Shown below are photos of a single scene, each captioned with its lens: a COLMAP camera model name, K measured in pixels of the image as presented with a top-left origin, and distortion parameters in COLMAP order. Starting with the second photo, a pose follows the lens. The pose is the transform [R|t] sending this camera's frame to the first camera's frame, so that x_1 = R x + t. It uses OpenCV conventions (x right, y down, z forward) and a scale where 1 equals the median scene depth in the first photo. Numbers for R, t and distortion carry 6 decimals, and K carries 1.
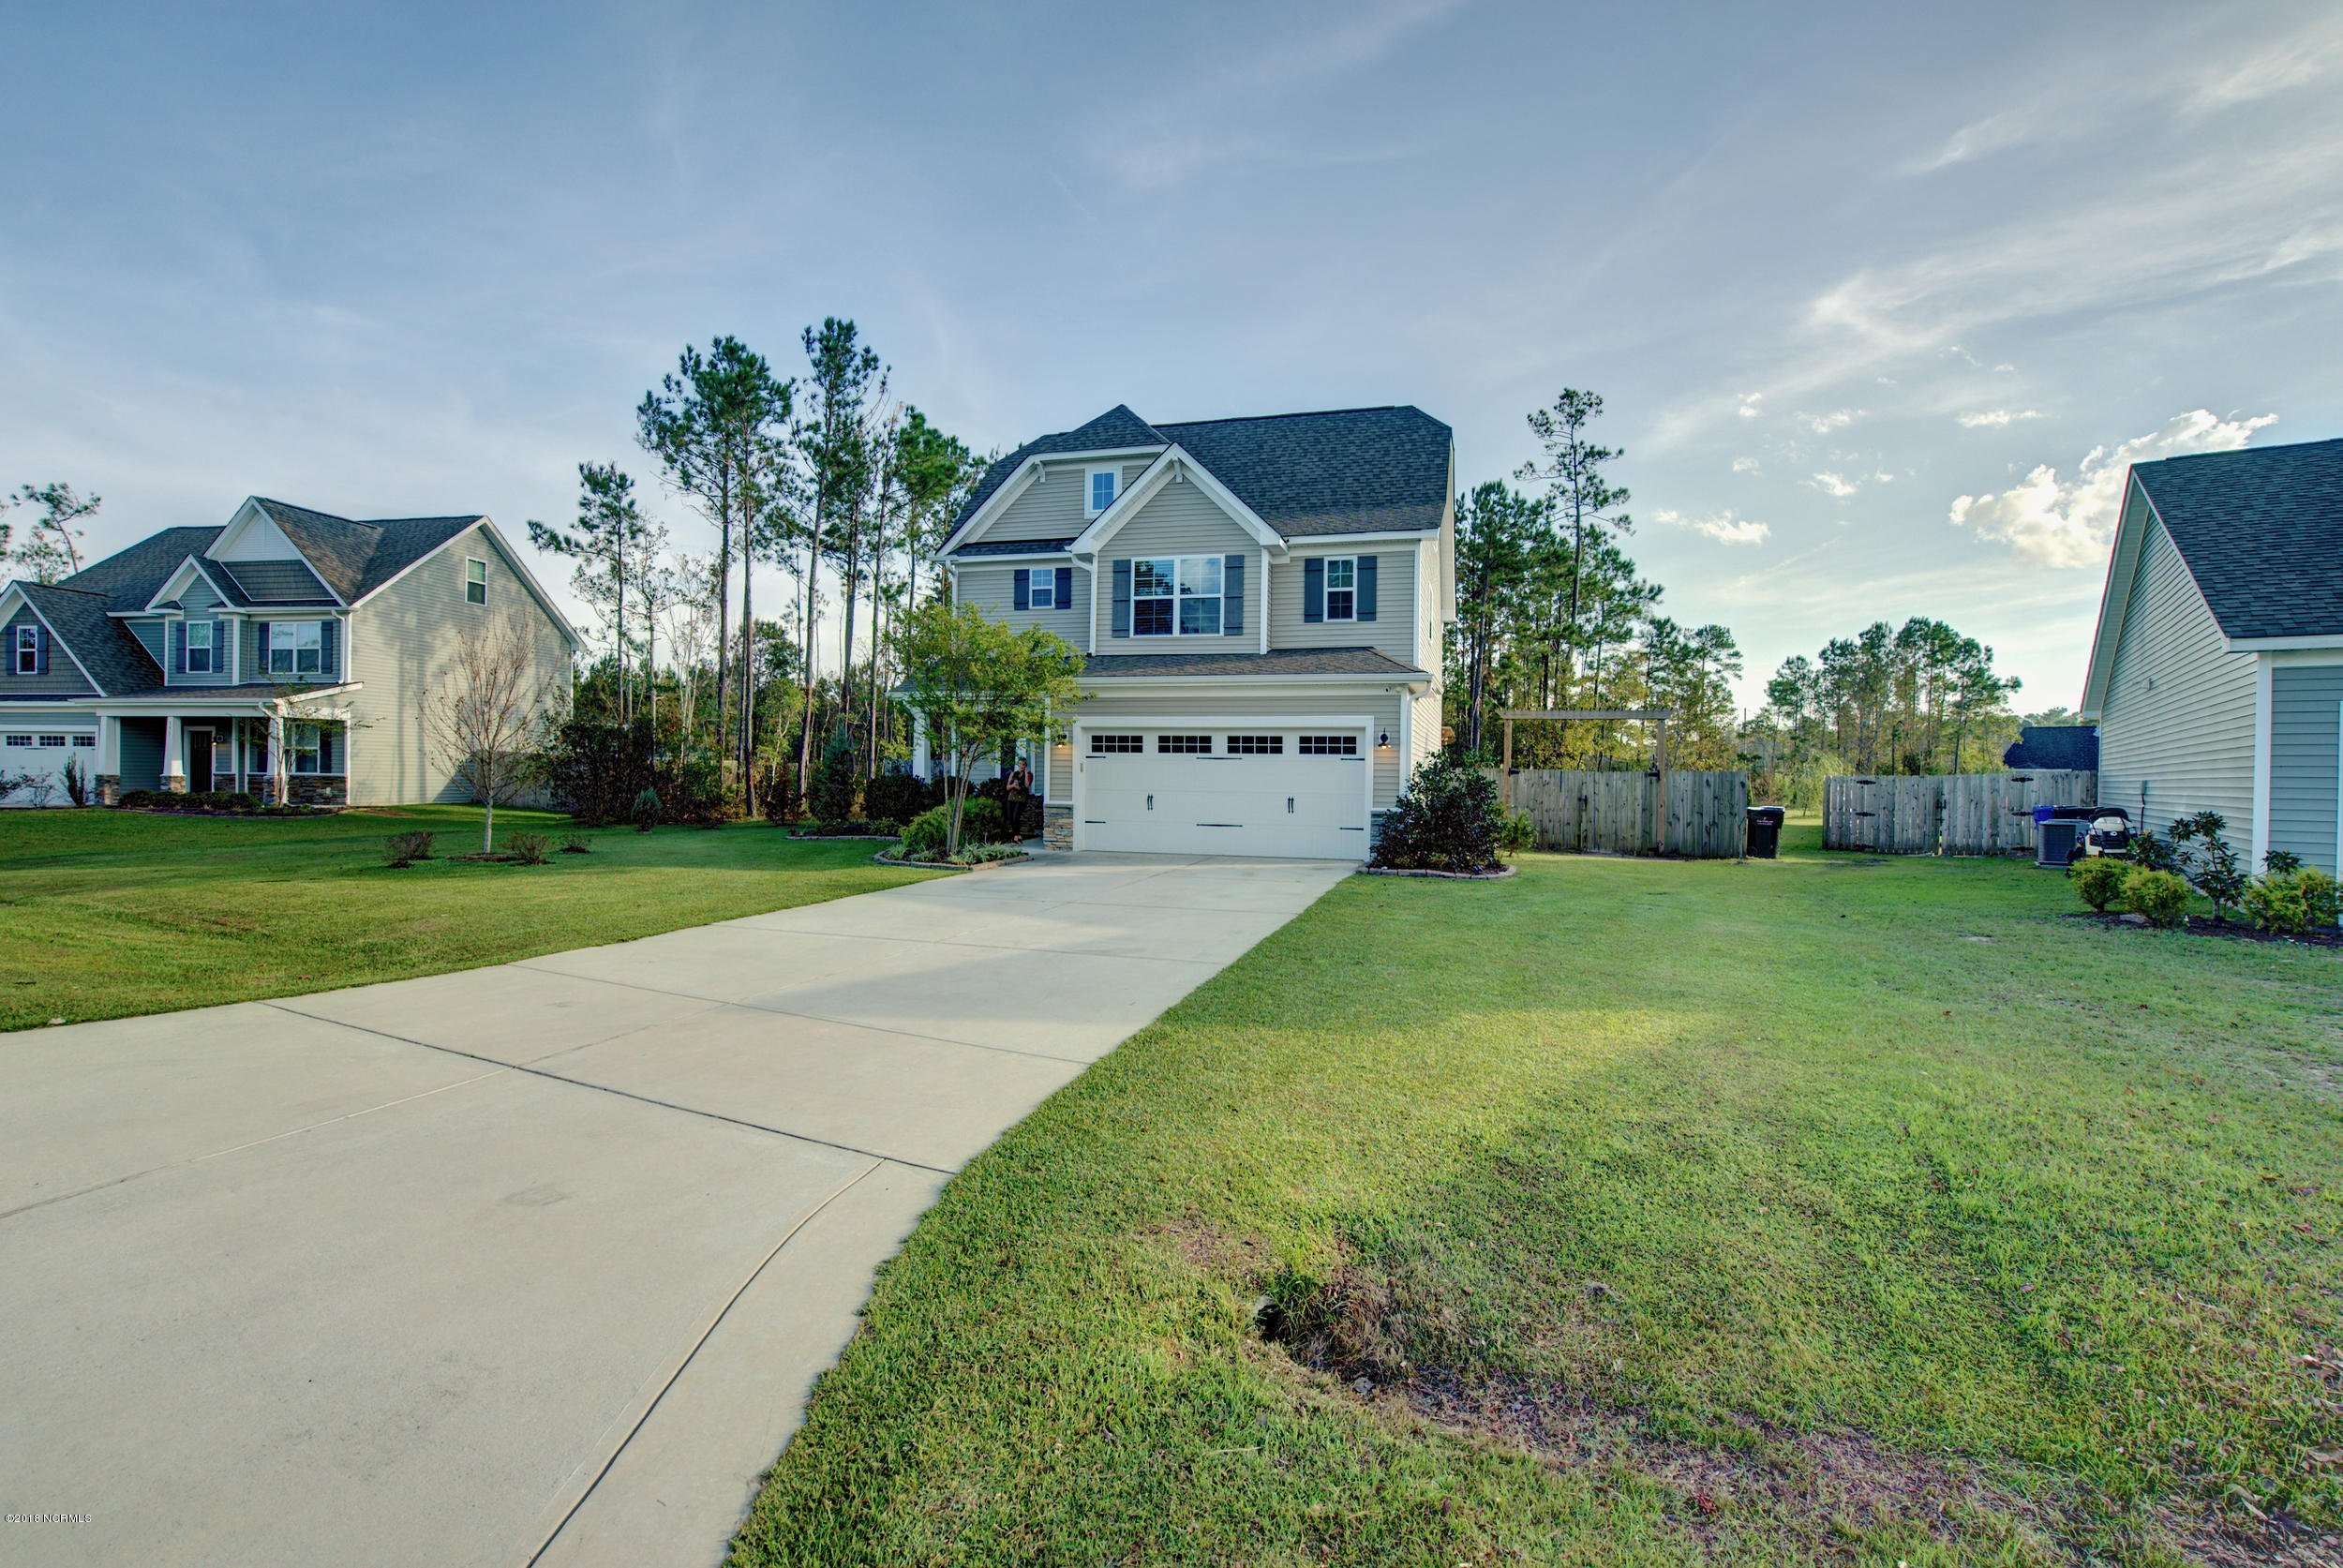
lens RADIAL K [[1073.2, 0, 1170.9], [0, 1073.2, 783.9], [0, 0, 1]] dist [-0.052156, 0.008823]
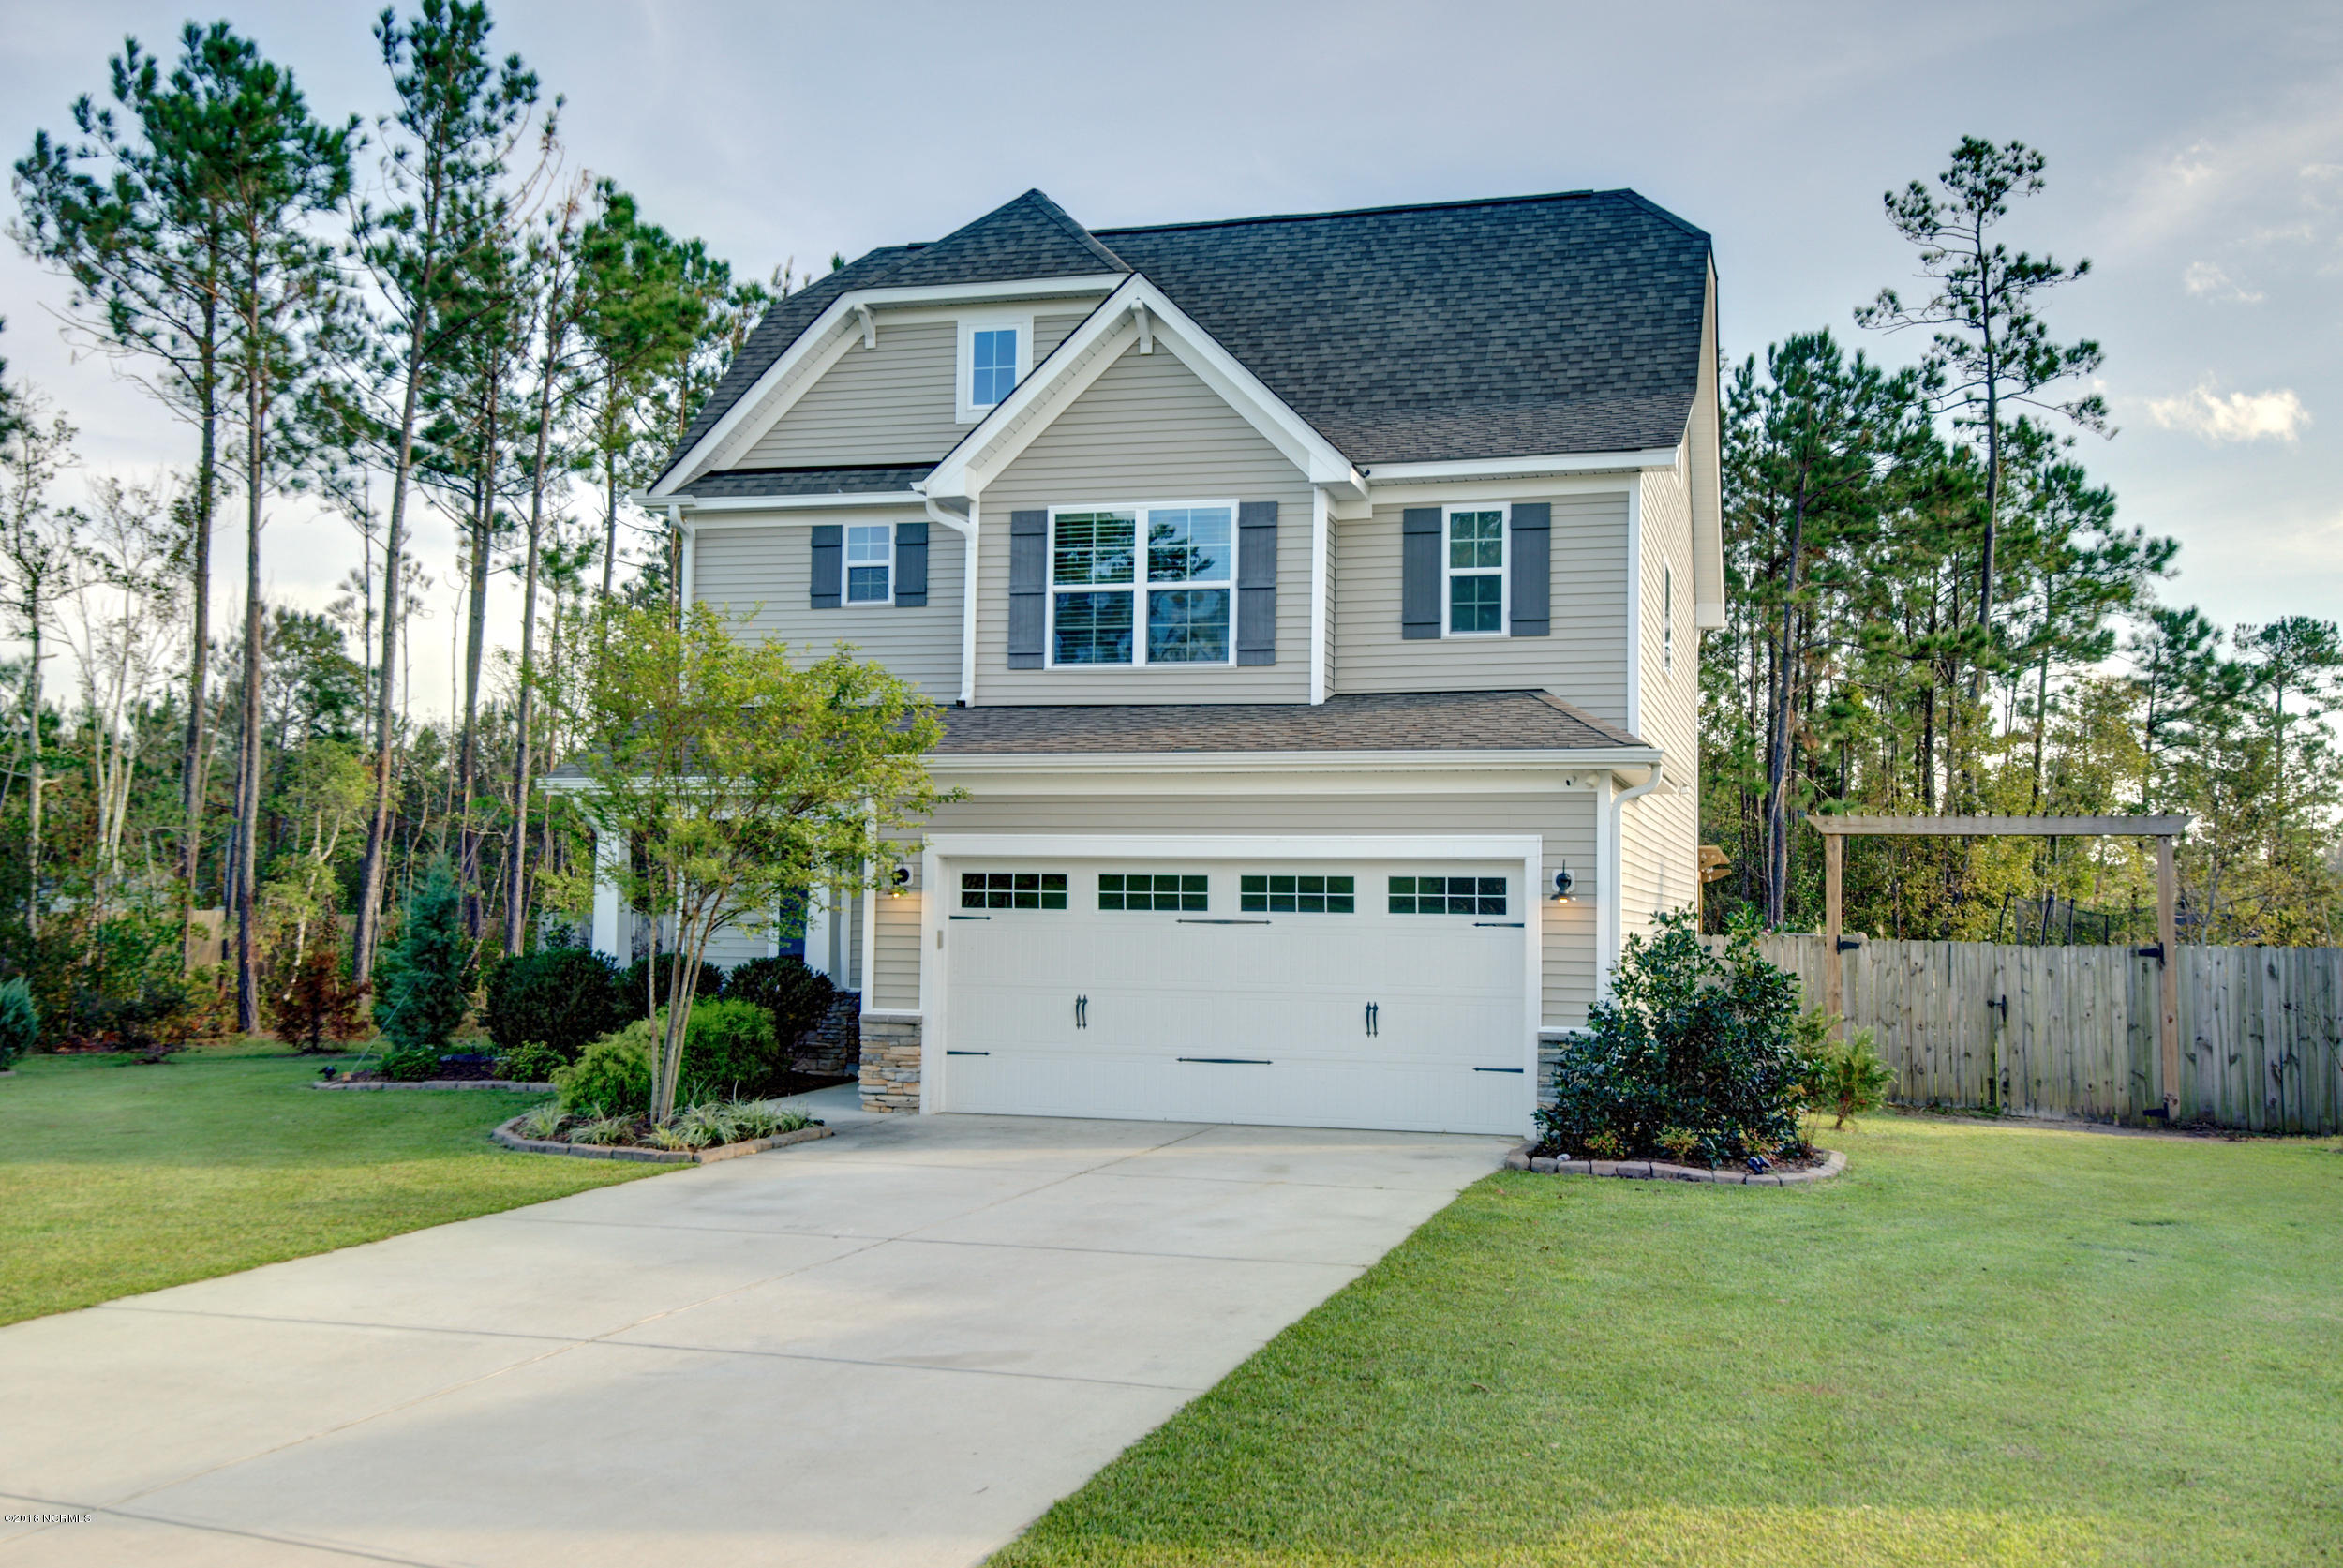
lens RADIAL K [[2219.3, 0, 1171.6], [0, 2219.3, 782.9], [0, 0, 1]] dist [0.071824, 0.000000]
pose [[0.999985, 0.001363, 0.005219, 0.012560], [-0.000982, 0.997387, -0.072235, -0.010661], [-0.005303, 0.072228, 0.997374, -0.002124]]
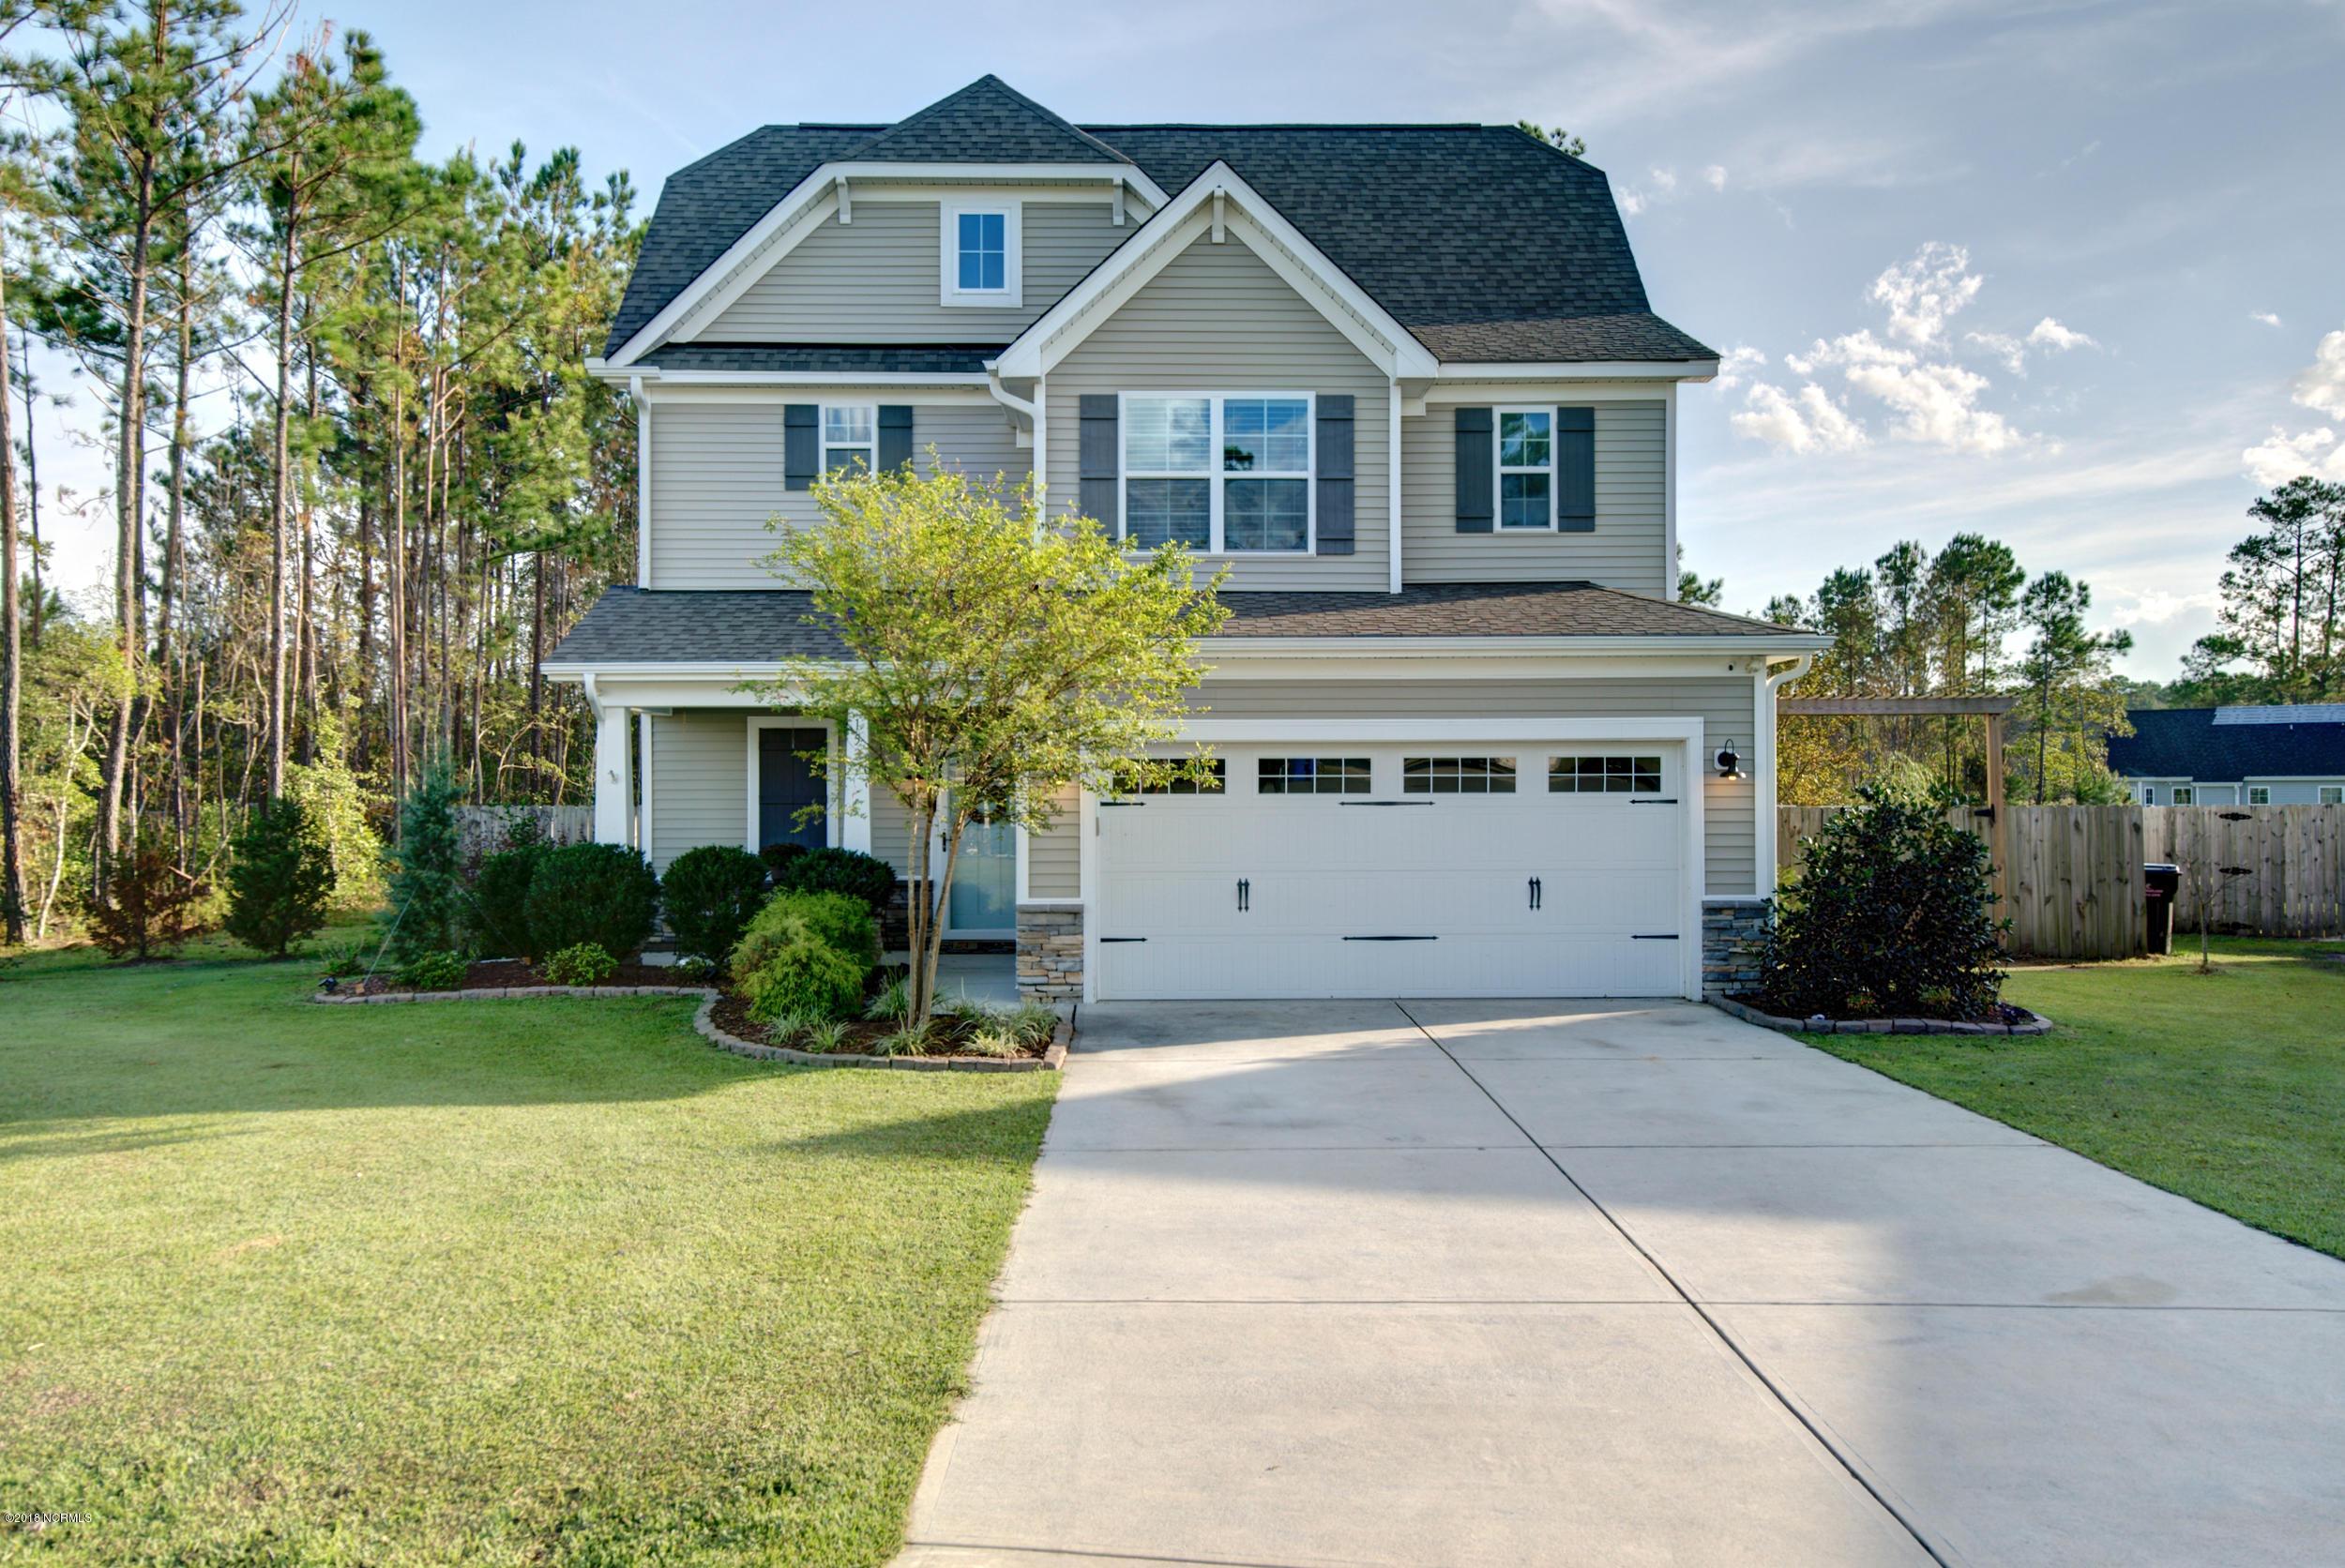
lens RADIAL K [[1920.0, 0, 1183.8], [0, 1920.0, 777.8], [0, 0, 1]] dist [0.059307, -0.008573]
pose [[0.954933, -0.013939, 0.296495, -0.238559], [0.019700, 0.999671, -0.016453, -0.017564], [-0.296168, 0.021552, 0.954893, 0.138219]]
